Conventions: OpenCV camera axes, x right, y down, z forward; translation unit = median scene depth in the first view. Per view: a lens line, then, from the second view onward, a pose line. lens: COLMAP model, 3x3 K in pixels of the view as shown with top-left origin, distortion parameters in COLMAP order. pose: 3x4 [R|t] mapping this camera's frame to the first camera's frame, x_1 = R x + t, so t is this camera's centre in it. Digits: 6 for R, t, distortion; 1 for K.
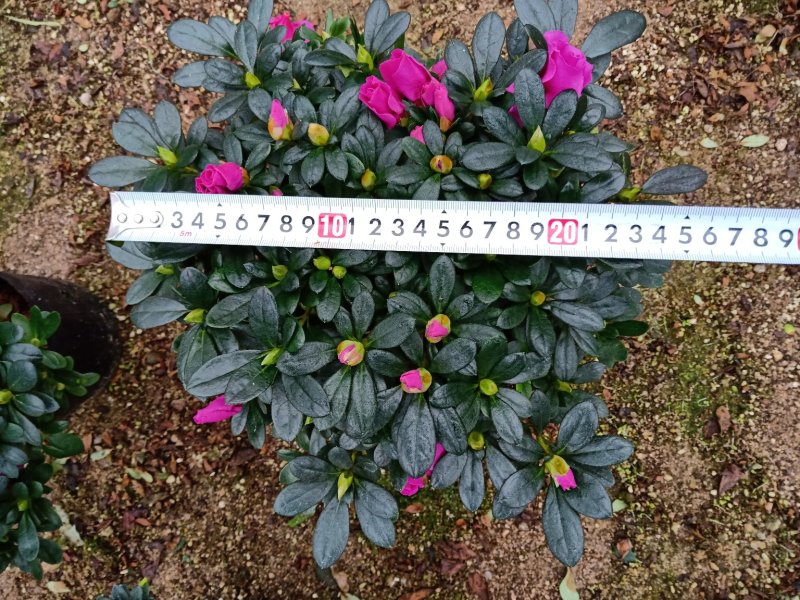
lens RADIAL K [[624.7, 0, 399.8], [0, 624.7, 298.7], [0, 0, 1]] dist [0.029708, -0.062416]
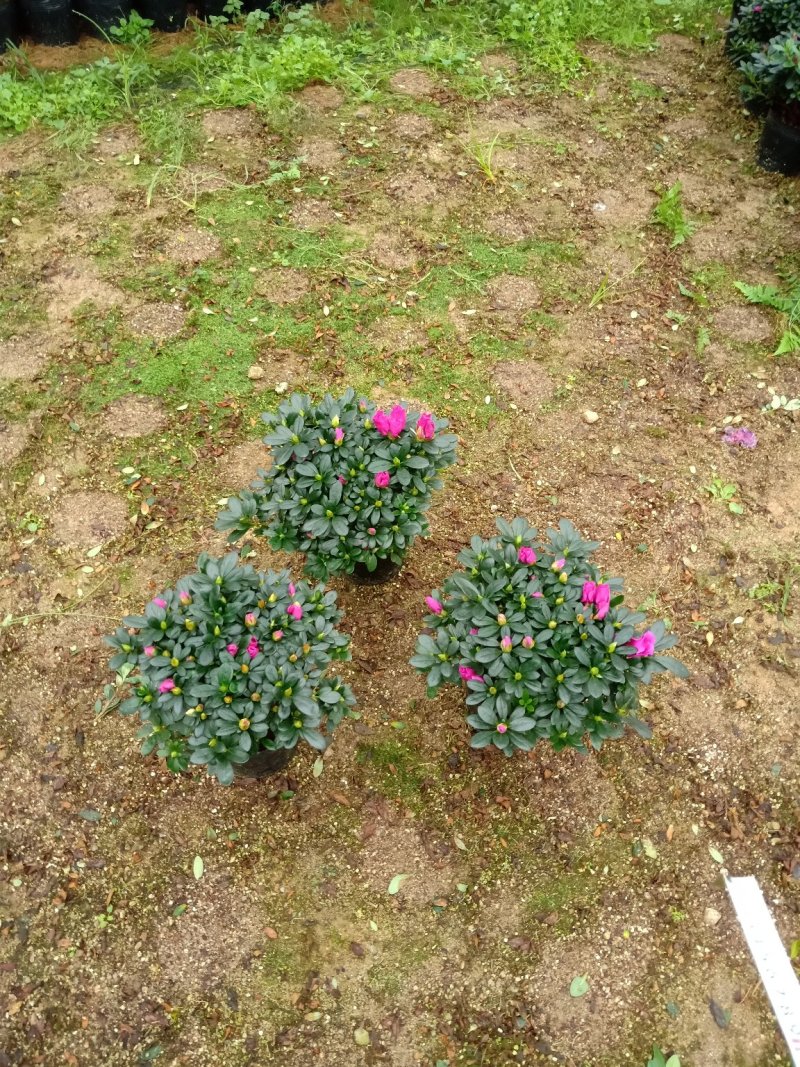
lens RADIAL K [[833.1, 0, 389.3], [0, 833.1, 524.1], [0, 0, 1]] dist [0.029708, -0.062416]
pose [[0.479663, 0.764465, -0.430717, 0.443063], [-0.877290, 0.408378, -0.252169, 0.605787], [-0.016879, 0.498820, 0.866541, -1.105300]]
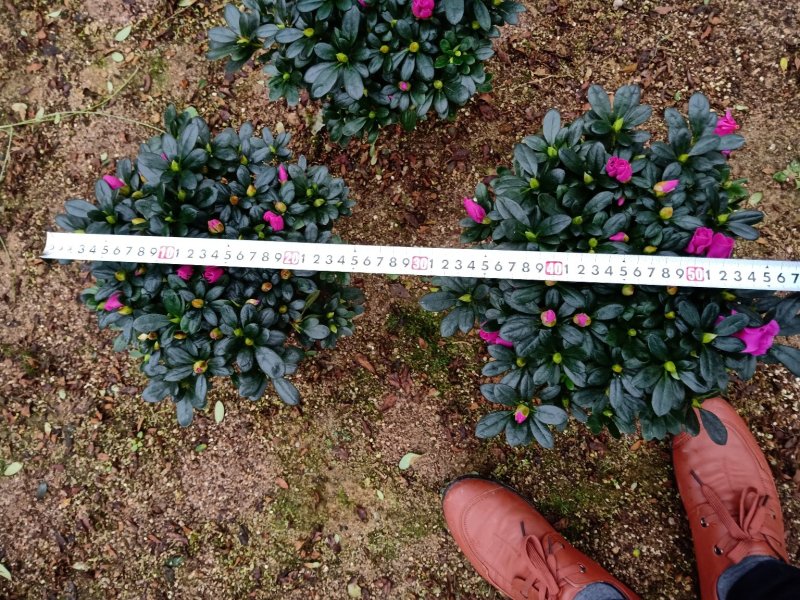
lens RADIAL K [[624.7, 0, 401.3], [0, 624.7, 293.4], [0, 0, 1]] dist [0.029708, -0.062416]
pose [[0.346178, 0.938105, -0.010951, -0.085006], [-0.925957, 0.343526, 0.156825, 0.111051], [0.150880, -0.044149, 0.987566, -0.418316]]
